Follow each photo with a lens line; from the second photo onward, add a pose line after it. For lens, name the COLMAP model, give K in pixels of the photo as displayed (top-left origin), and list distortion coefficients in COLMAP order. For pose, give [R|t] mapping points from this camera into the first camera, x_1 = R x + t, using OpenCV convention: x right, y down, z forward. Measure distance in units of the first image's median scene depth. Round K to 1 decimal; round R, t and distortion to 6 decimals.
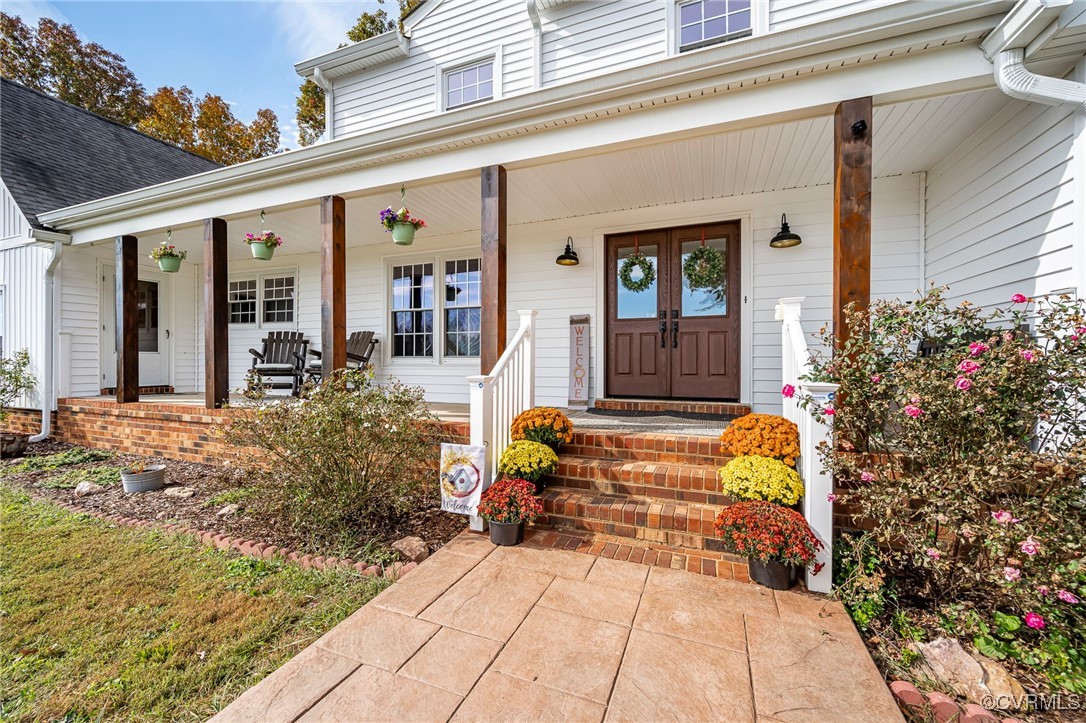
lens RADIAL K [[426.5, 0, 541.2], [0, 426.5, 362.7], [0, 0, 1]] dist [0.002411, 0.000660]
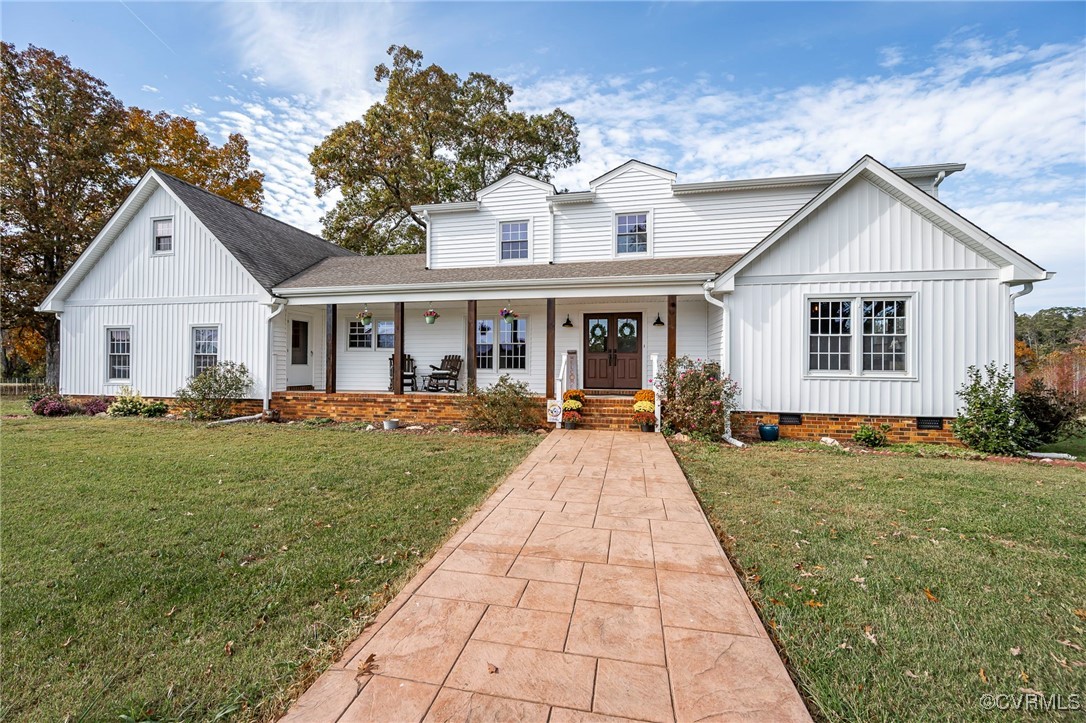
lens RADIAL K [[420.2, 0, 540.5], [0, 420.2, 366.1], [0, 0, 1]] dist [0.001389, 0.000045]
pose [[0.984282, 0.003802, 0.176564, -0.433129], [-0.002985, 0.999984, -0.004894, -0.020172], [-0.176580, 0.004290, 0.984277, -1.037682]]
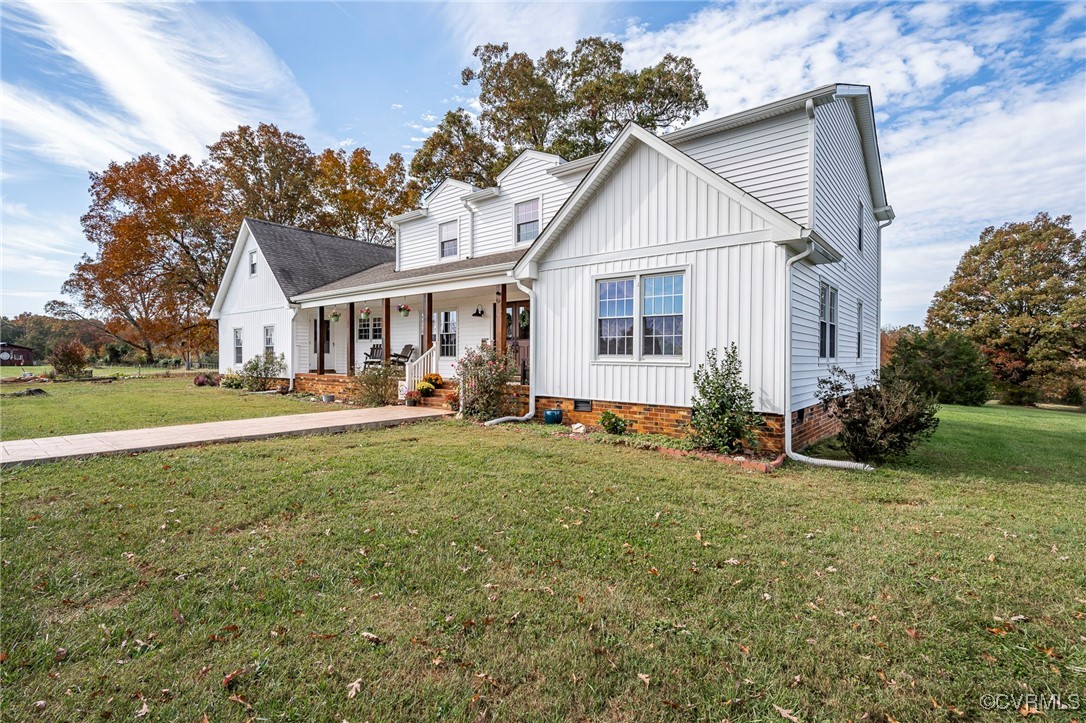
lens RADIAL K [[497.3, 0, 543.0], [0, 497.3, 361.5], [0, 0, 1]] dist [0.019955, 0.000519]
pose [[0.952408, 0.005664, -0.304772, 1.183302], [-0.005013, 0.999983, 0.002921, 0.003136], [0.304783, -0.001254, 0.952421, -1.417700]]
